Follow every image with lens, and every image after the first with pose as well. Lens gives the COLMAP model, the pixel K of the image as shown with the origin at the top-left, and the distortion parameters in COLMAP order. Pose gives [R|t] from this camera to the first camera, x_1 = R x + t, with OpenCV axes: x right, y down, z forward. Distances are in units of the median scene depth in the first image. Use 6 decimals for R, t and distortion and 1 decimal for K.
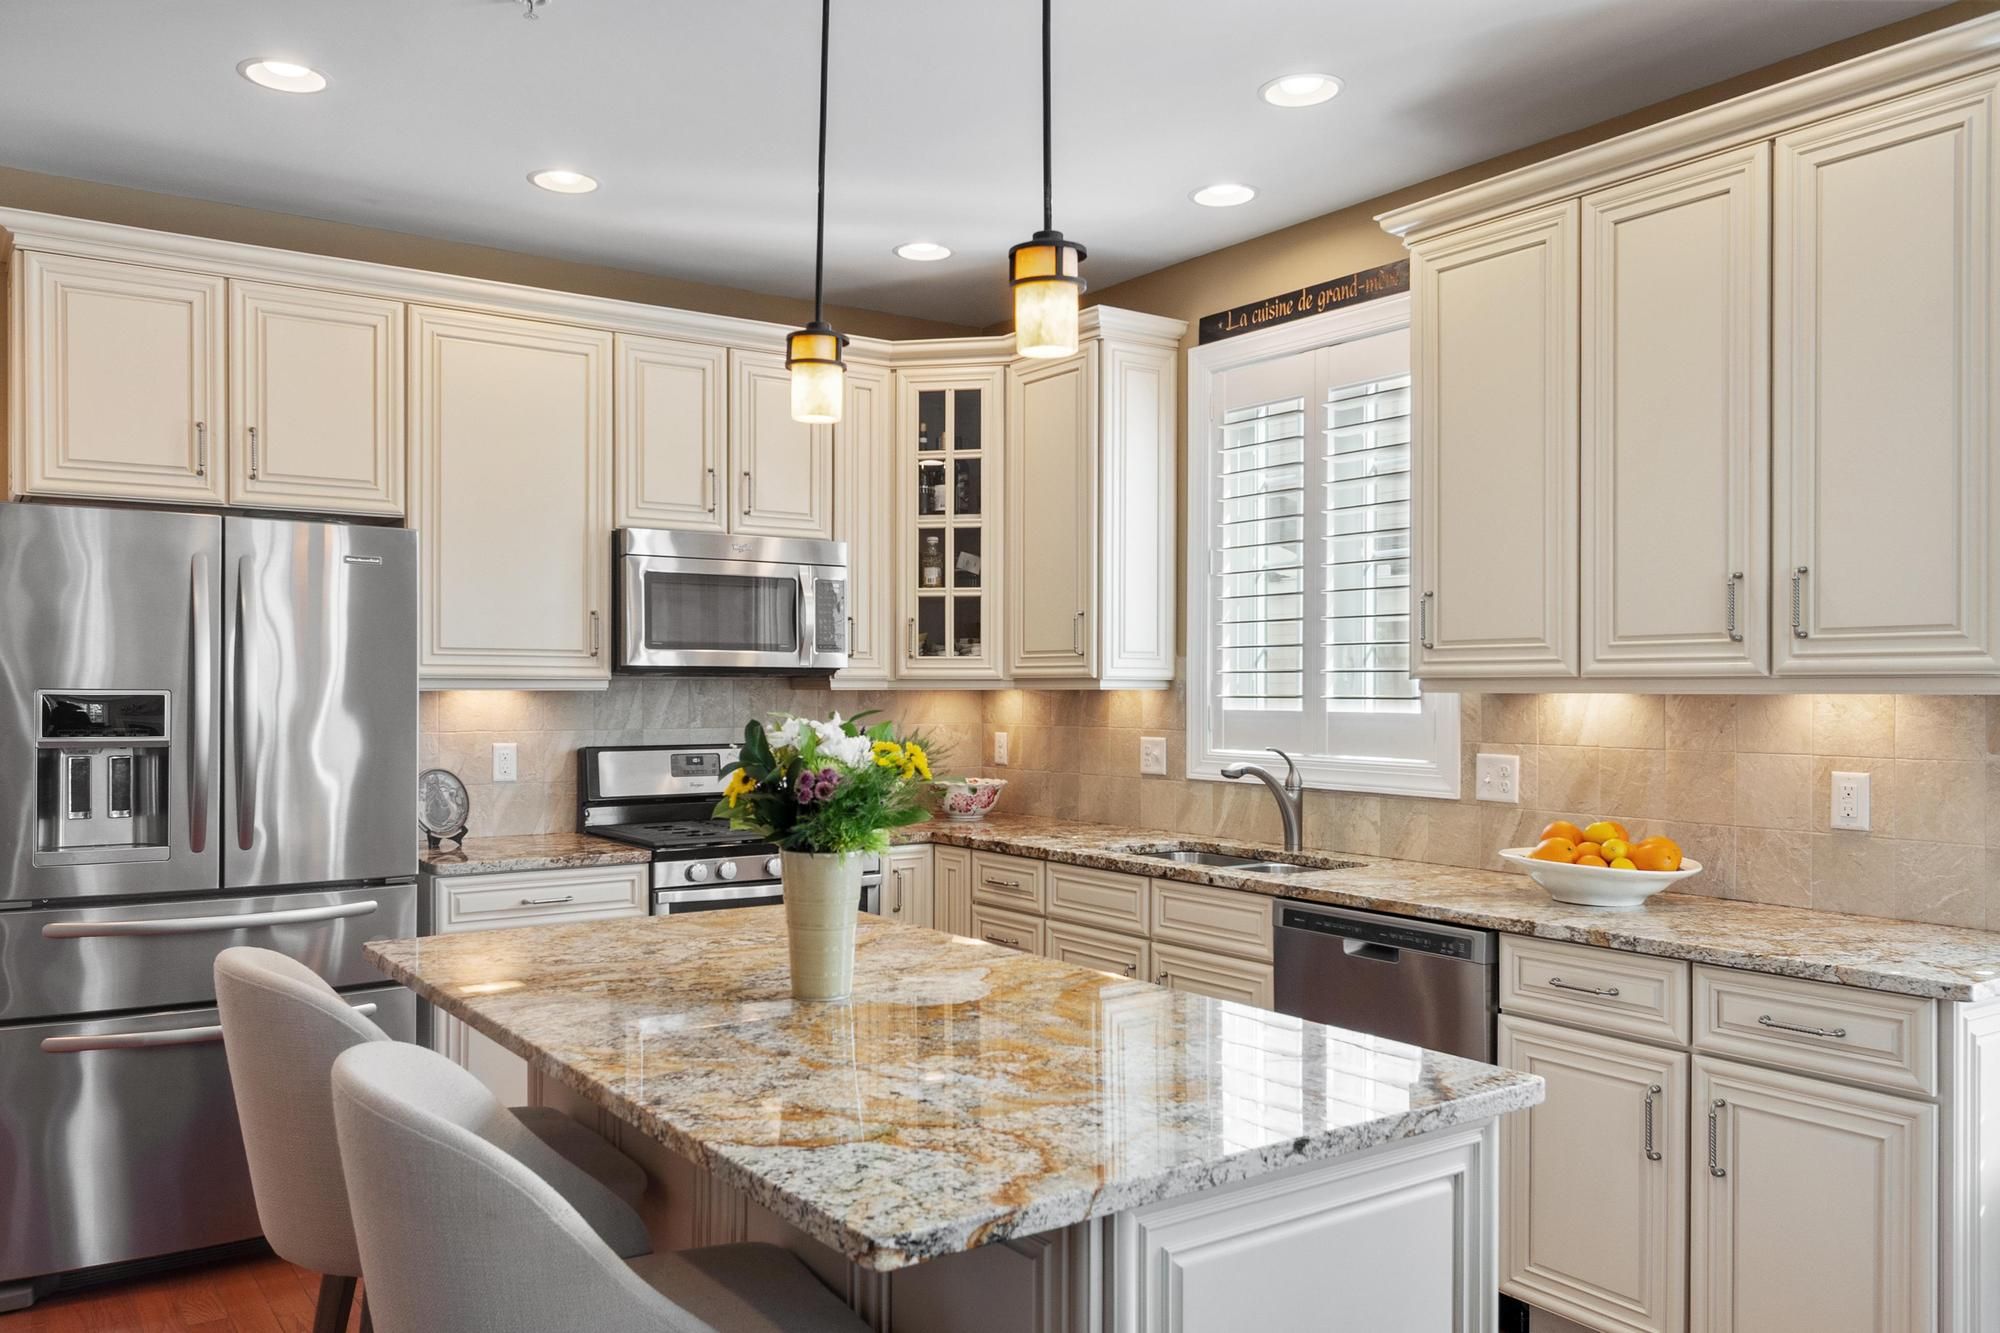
lens RADIAL K [[1503.6, 0, 1000.9], [0, 1503.6, 683.0], [0, 0, 1]] dist [0.005663, -0.004153]
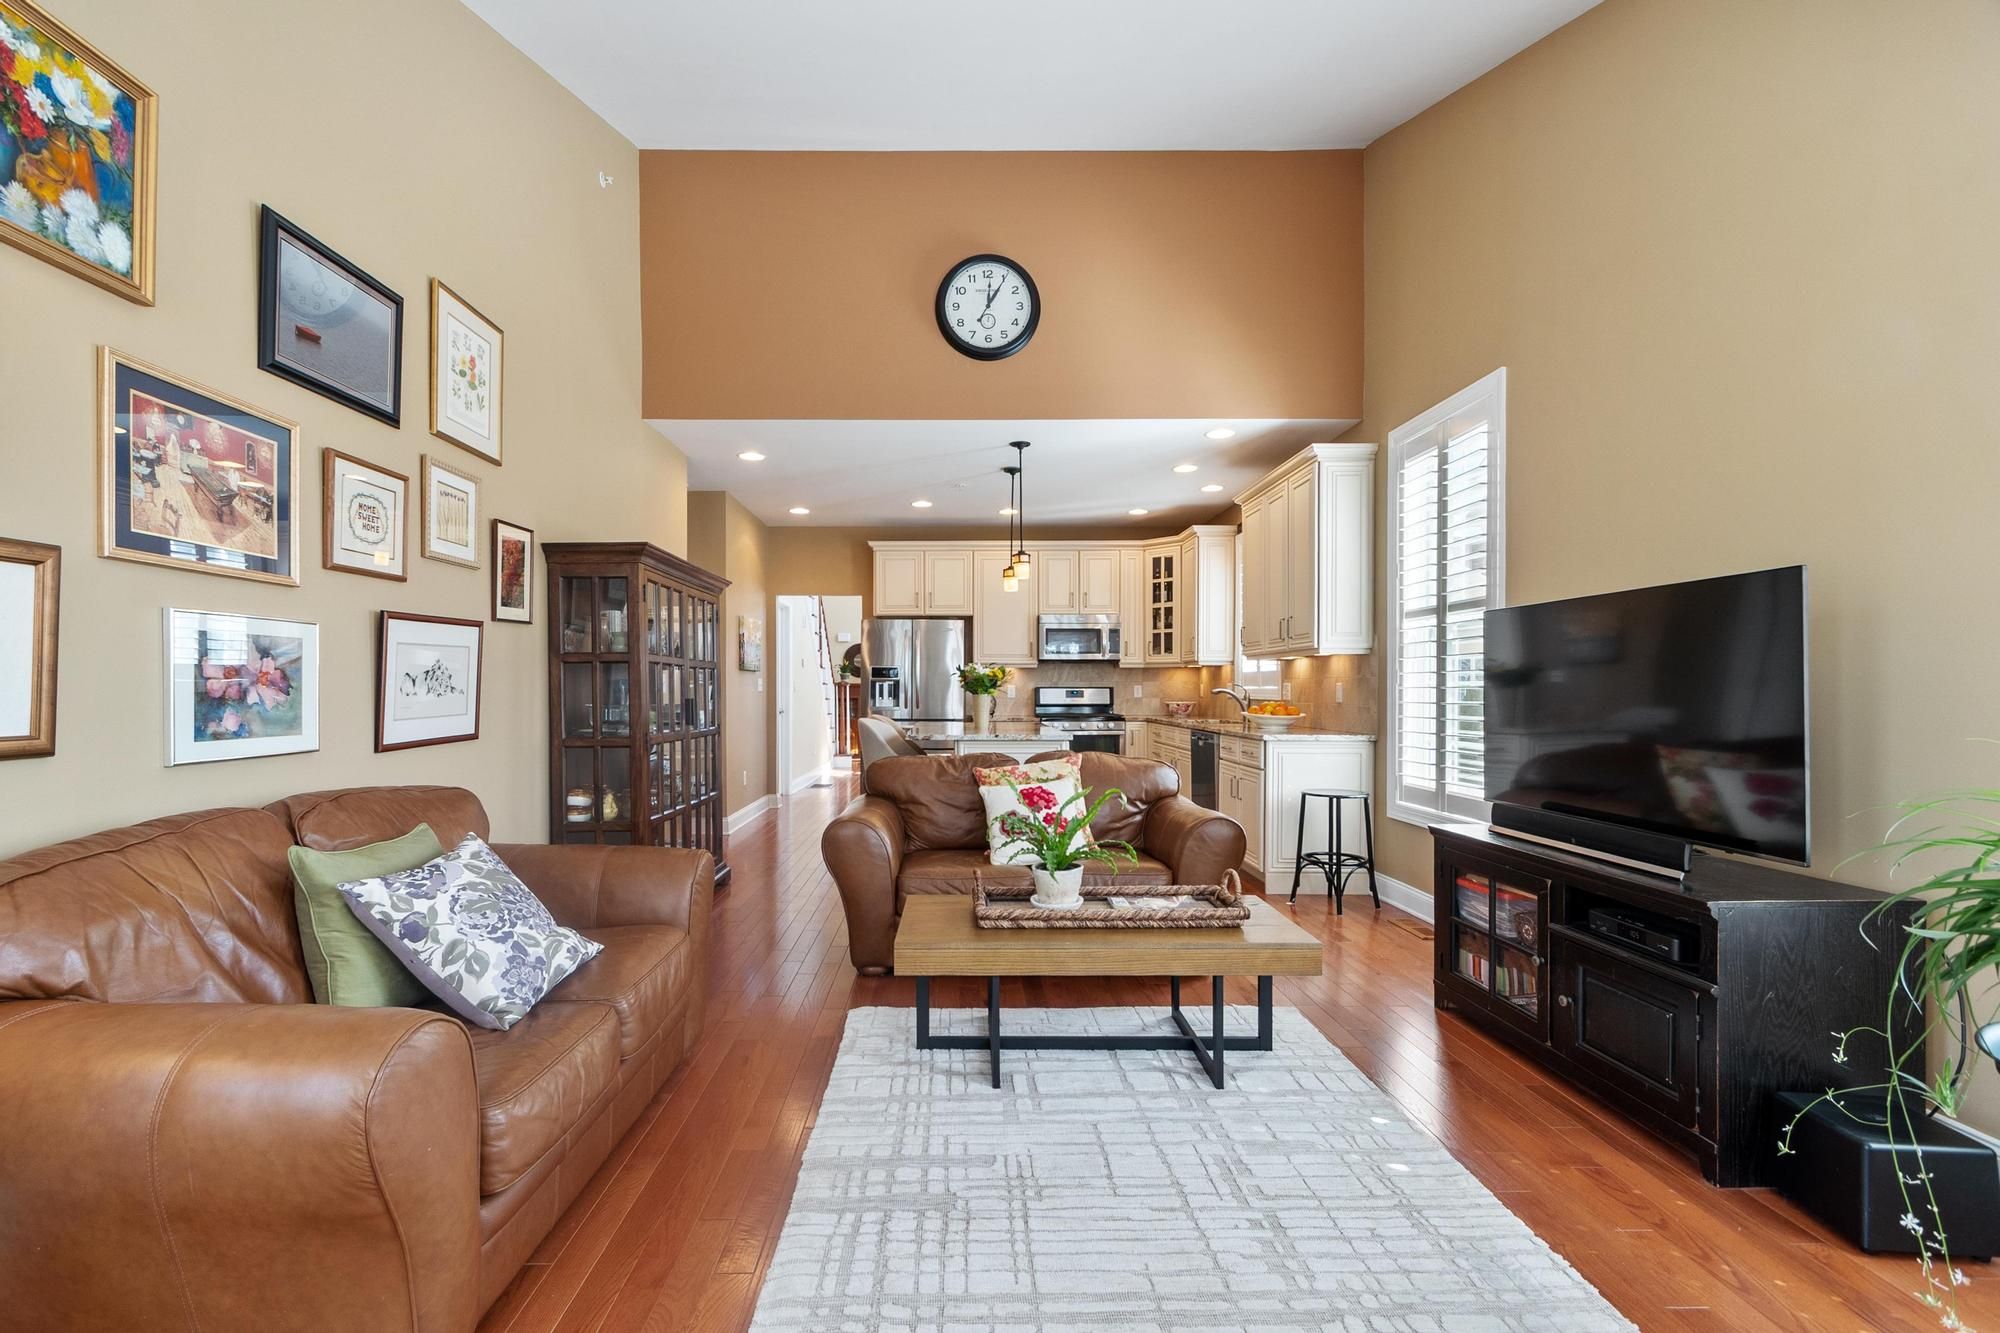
lens RADIAL K [[893.6, 0, 996.0], [0, 893.6, 682.8], [0, 0, 1]] dist [0.002748, -0.000362]
pose [[0.842616, -0.003288, -0.538505, 0.848330], [0.004641, 0.999989, 0.001155, 0.043544], [0.538495, -0.003473, 0.842621, -0.759431]]
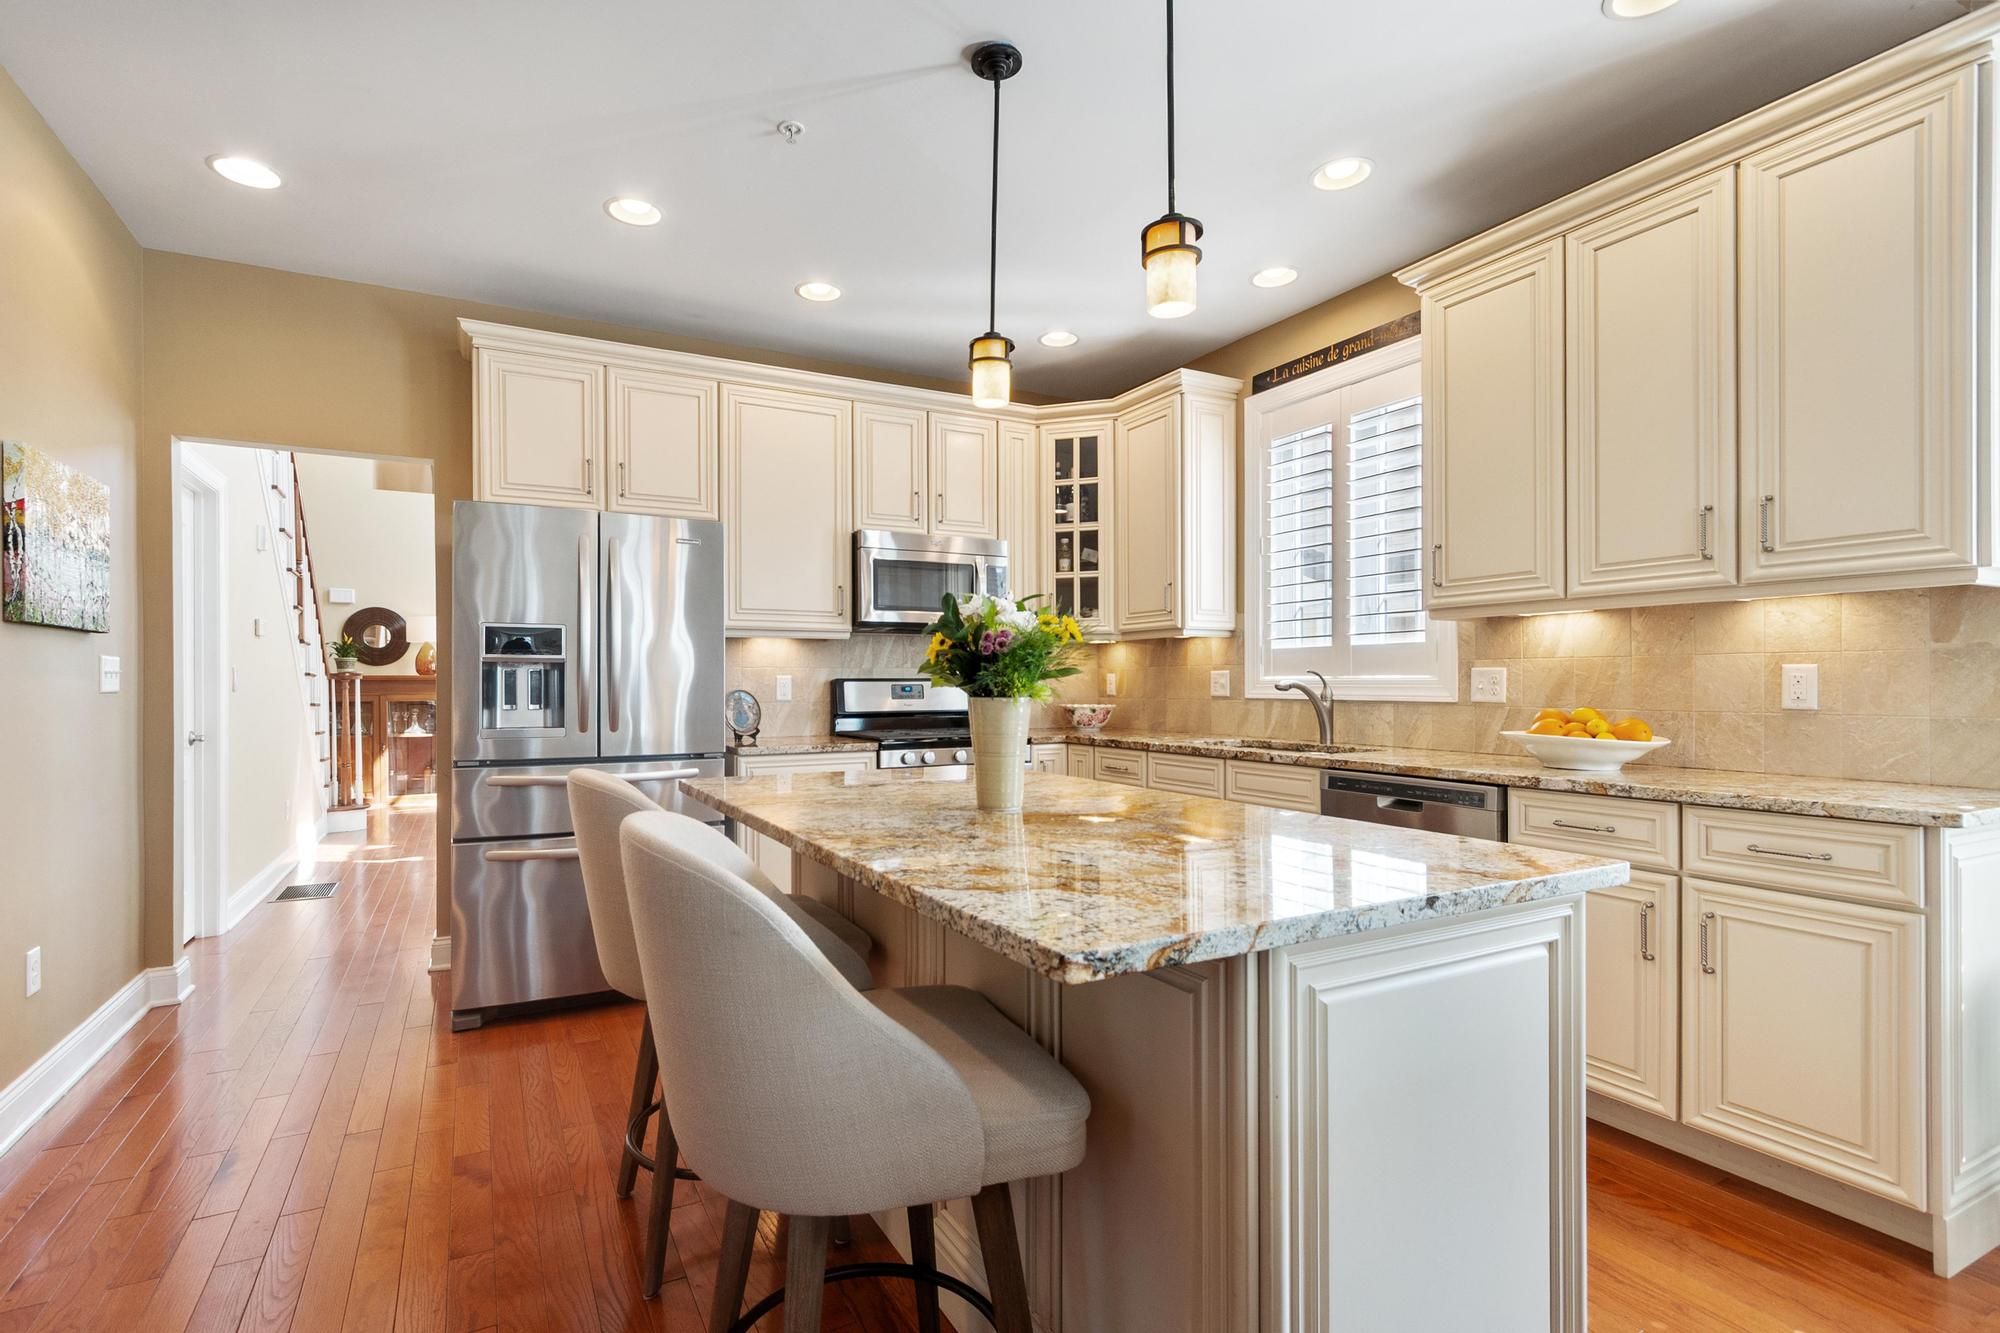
lens RADIAL K [[945.4, 0, 982.6], [0, 945.4, 678.9], [0, 0, 1]] dist [0.002887, -0.000460]
pose [[0.992509, -0.004195, -0.122096, -0.019107], [0.004699, 0.999982, 0.003838, 0.054707], [0.122078, -0.004383, 0.992511, 0.102747]]
